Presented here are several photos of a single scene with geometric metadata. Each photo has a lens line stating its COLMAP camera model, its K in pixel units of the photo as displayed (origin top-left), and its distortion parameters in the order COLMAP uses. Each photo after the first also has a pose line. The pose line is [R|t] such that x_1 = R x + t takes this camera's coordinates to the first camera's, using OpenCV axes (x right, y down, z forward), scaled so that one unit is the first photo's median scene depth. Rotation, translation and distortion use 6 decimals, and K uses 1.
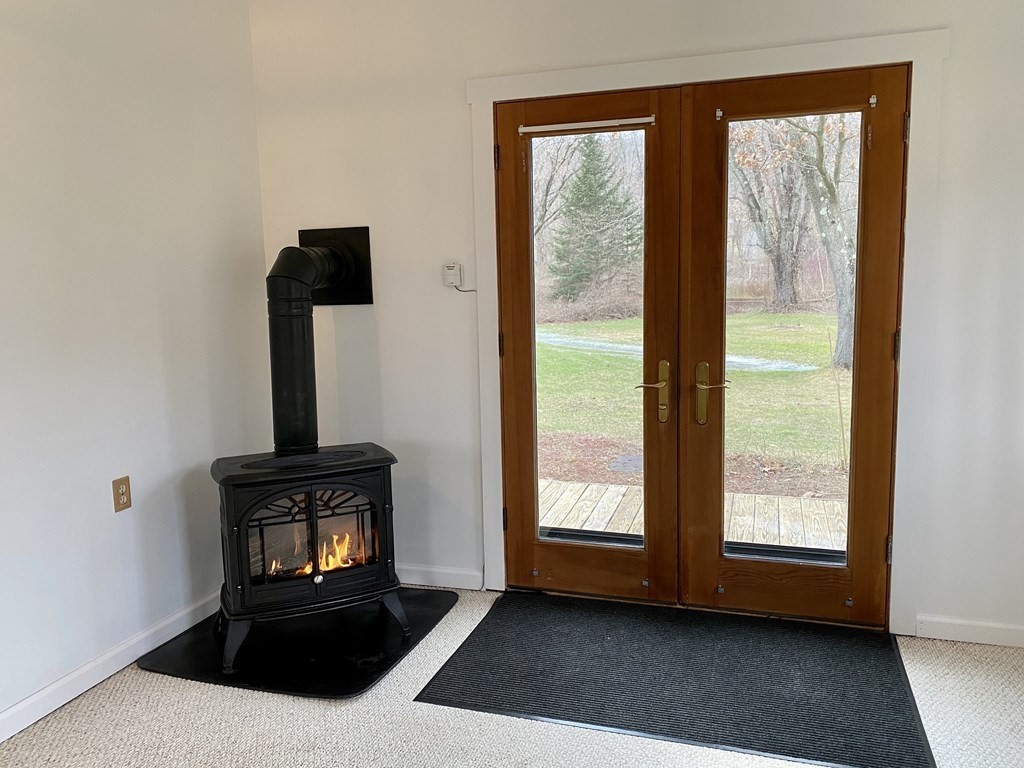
lens RADIAL K [[796.1, 0, 494.7], [0, 796.1, 384.2], [0, 0, 1]] dist [0.002856, -0.001643]
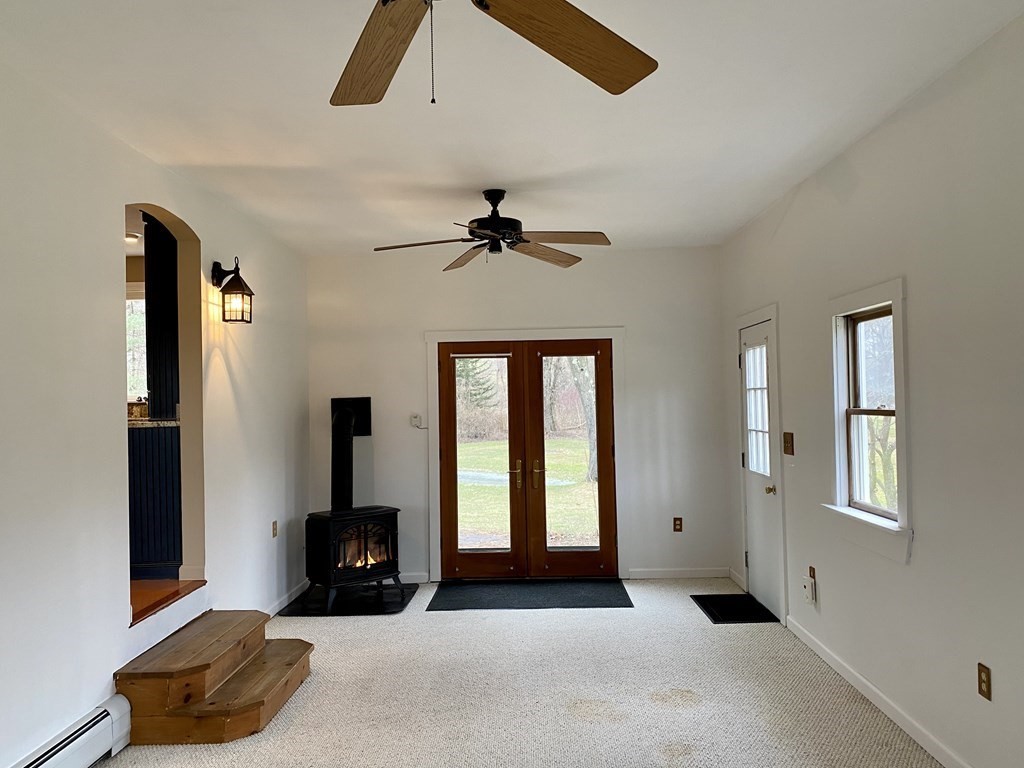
lens RADIAL K [[788.1, 0, 512.0], [0, 788.1, 384.0], [0, 0, 1]] dist [0.075006, -0.001555]
pose [[0.952556, 0.010503, 0.304182, -0.459746], [0.038554, 0.987190, -0.154820, 0.097706], [-0.301911, 0.159202, 0.939949, -1.055982]]
